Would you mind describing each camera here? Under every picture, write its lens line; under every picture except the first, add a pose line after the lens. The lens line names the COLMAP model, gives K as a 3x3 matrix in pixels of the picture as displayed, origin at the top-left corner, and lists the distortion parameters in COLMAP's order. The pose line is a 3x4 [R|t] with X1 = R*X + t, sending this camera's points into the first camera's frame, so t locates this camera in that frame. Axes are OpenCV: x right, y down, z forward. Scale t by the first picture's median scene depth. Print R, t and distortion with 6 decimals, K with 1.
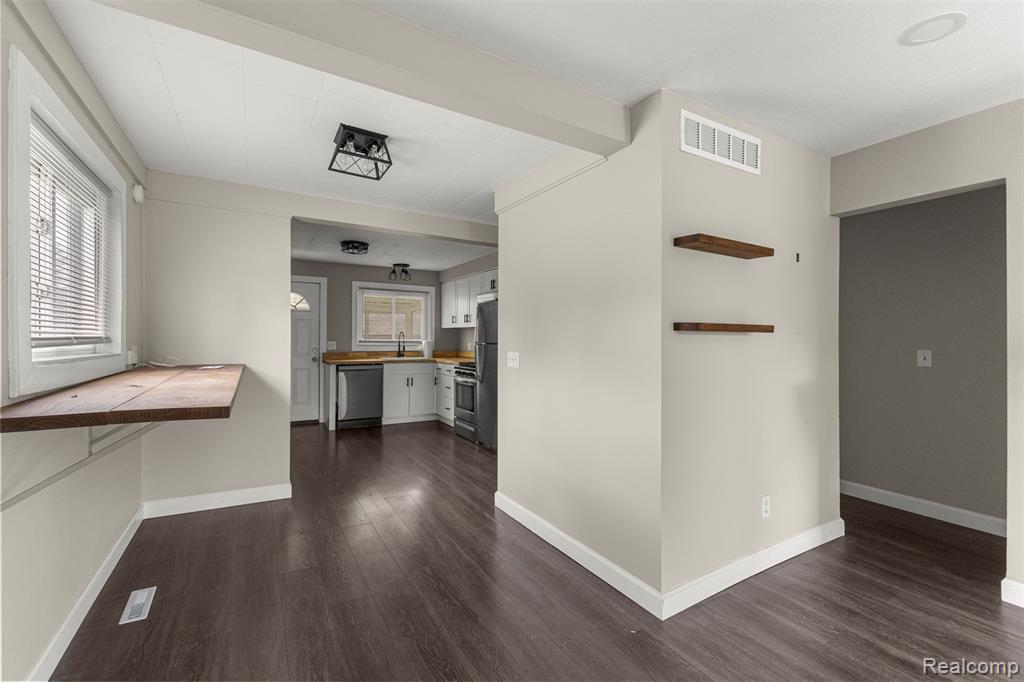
lens RADIAL K [[440.0, 0, 512.6], [0, 440.0, 337.8], [0, 0, 1]] dist [0.010674, -0.000750]
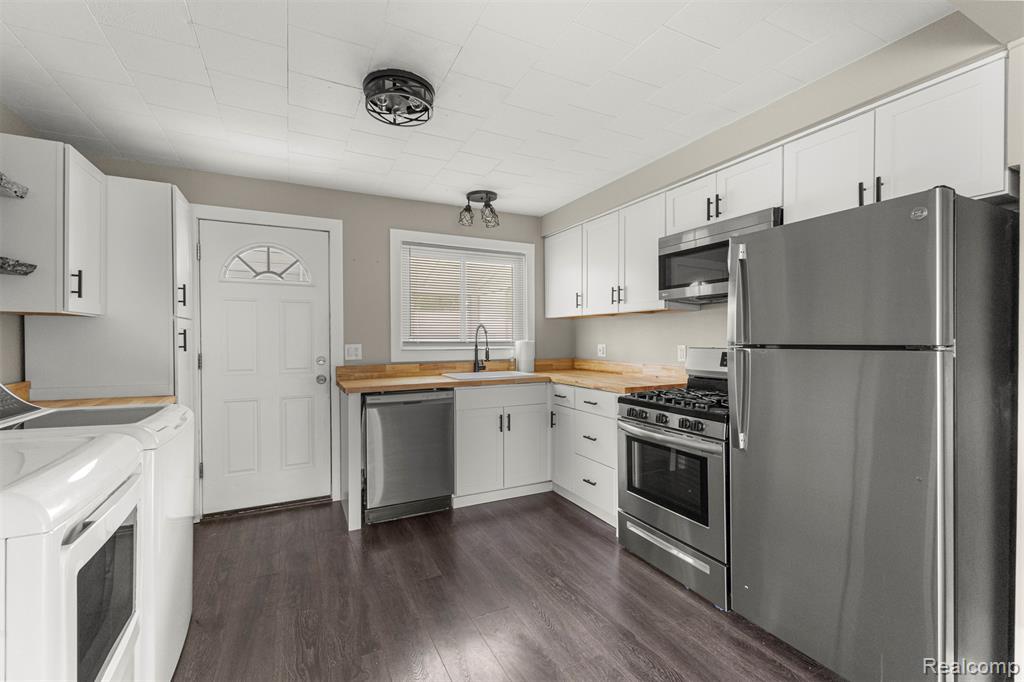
lens RADIAL K [[444.4, 0, 514.5], [0, 444.4, 343.8], [0, 0, 1]] dist [0.011217, 0.000056]
pose [[0.997847, -0.010337, -0.064761, -0.197460], [0.011123, 0.999869, 0.011774, 0.004069], [0.064631, -0.012469, 0.997831, 0.516602]]
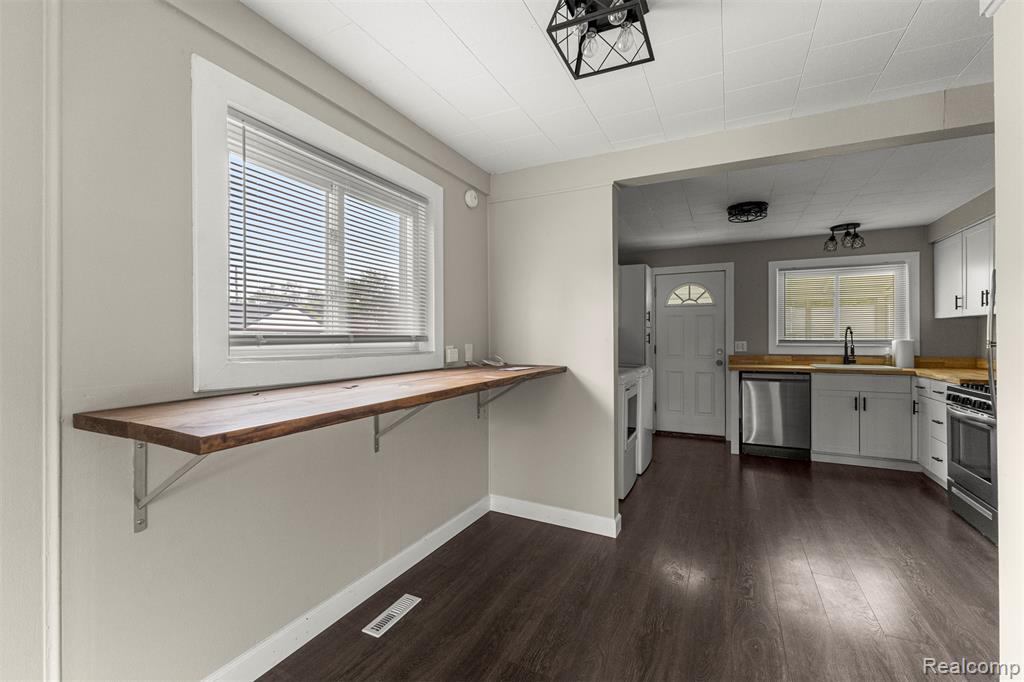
lens RADIAL K [[440.0, 0, 512.6], [0, 440.0, 337.8], [0, 0, 1]] dist [0.010674, -0.000750]
pose [[0.548388, -0.007706, -0.836189, 0.032808], [0.006595, 0.999966, -0.004890, 0.003622], [0.836198, -0.002833, 0.548420, 0.229102]]
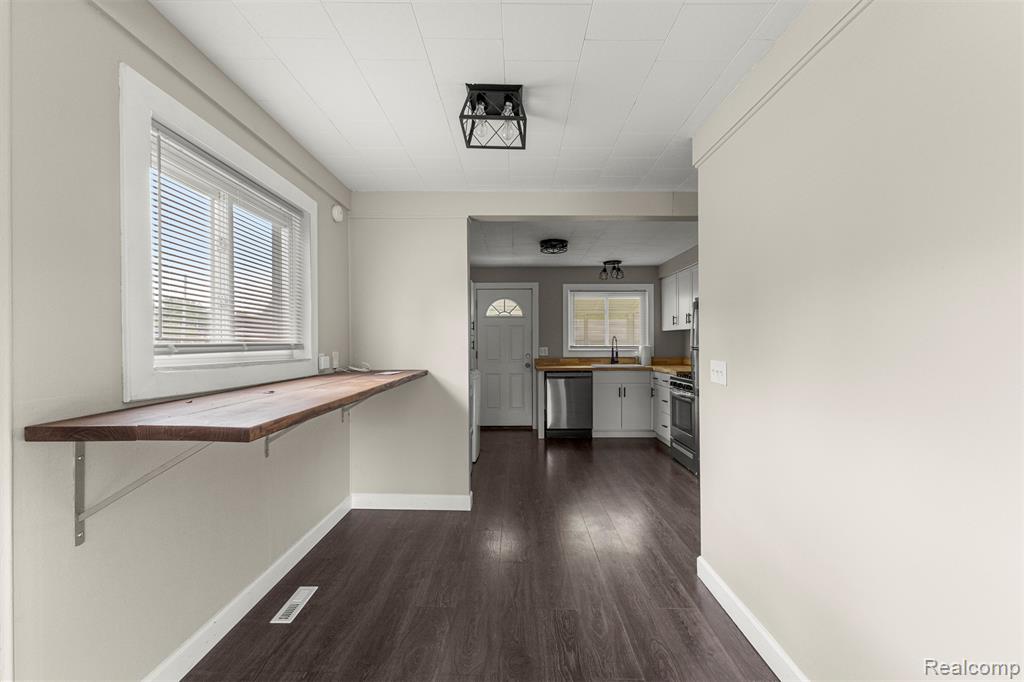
lens RADIAL K [[444.4, 0, 514.5], [0, 444.4, 343.8], [0, 0, 1]] dist [0.011217, 0.000056]
pose [[0.859564, -0.009173, -0.510945, 0.042130], [0.009862, 0.999950, -0.001362, 0.001629], [0.510933, -0.003868, 0.859612, 0.122698]]
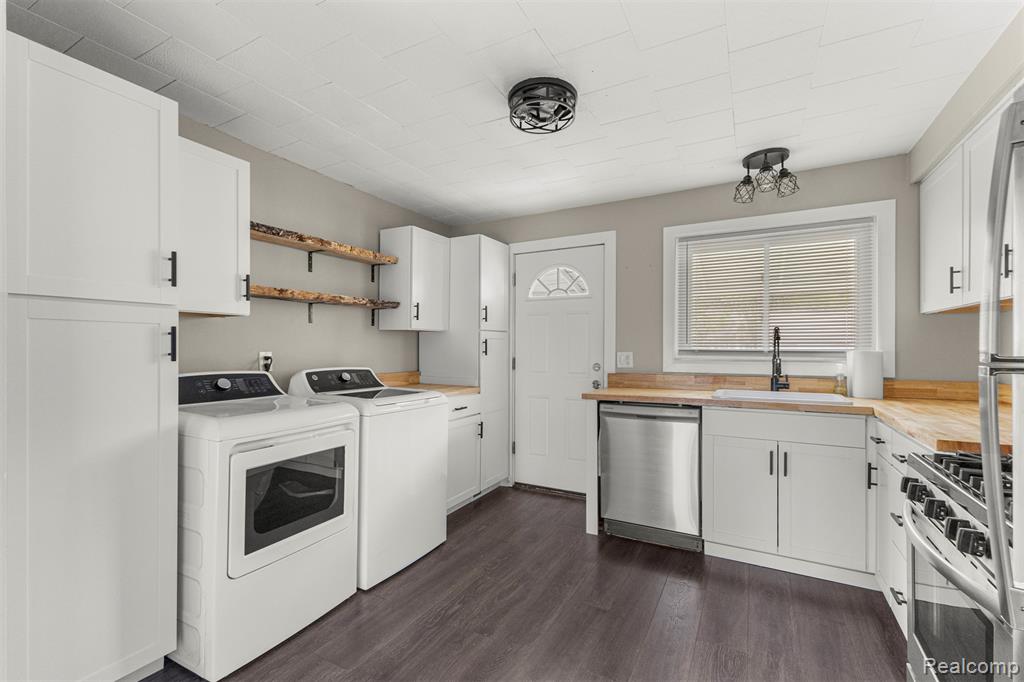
lens RADIAL K [[443.7, 0, 513.6], [0, 443.7, 349.0], [0, 0, 1]] dist [0.008799, 0.000063]
pose [[0.515881, -0.004856, -0.856646, -0.031704], [0.002984, 0.999988, -0.003871, 0.006974], [0.856655, -0.000559, 0.515890, 0.653650]]
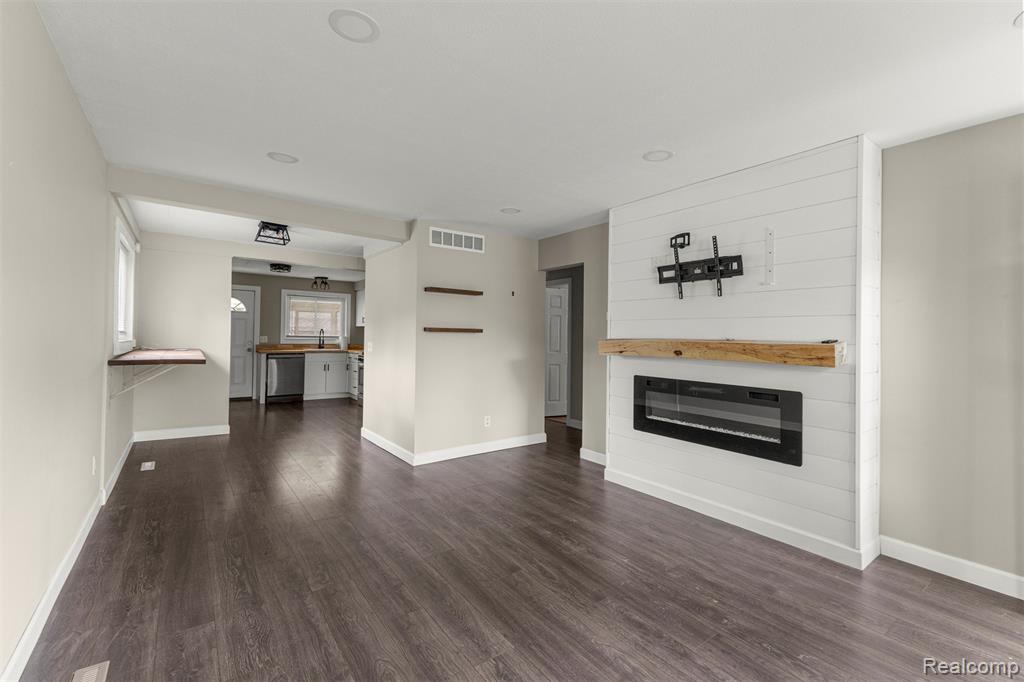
lens RADIAL K [[443.5, 0, 507.4], [0, 443.5, 330.9], [0, 0, 1]] dist [0.024700, 0.000058]
pose [[0.995777, 0.010044, 0.091257, 0.189227], [-0.009152, 0.999906, -0.010189, 0.000097], [-0.091351, 0.009311, 0.995775, -0.386104]]
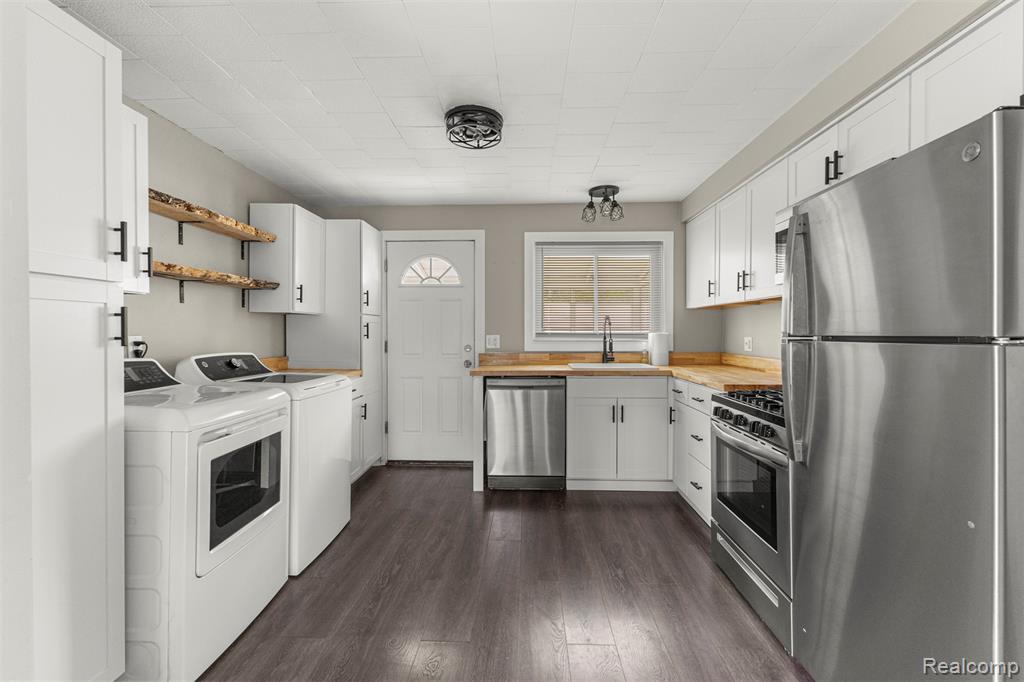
lens RADIAL K [[440.0, 0, 512.6], [0, 440.0, 337.8], [0, 0, 1]] dist [0.010674, -0.000750]
pose [[0.844263, -0.000820, -0.535928, -0.066203], [0.006817, 0.999934, 0.009210, 0.007416], [0.535885, -0.011430, 0.844214, 0.531766]]
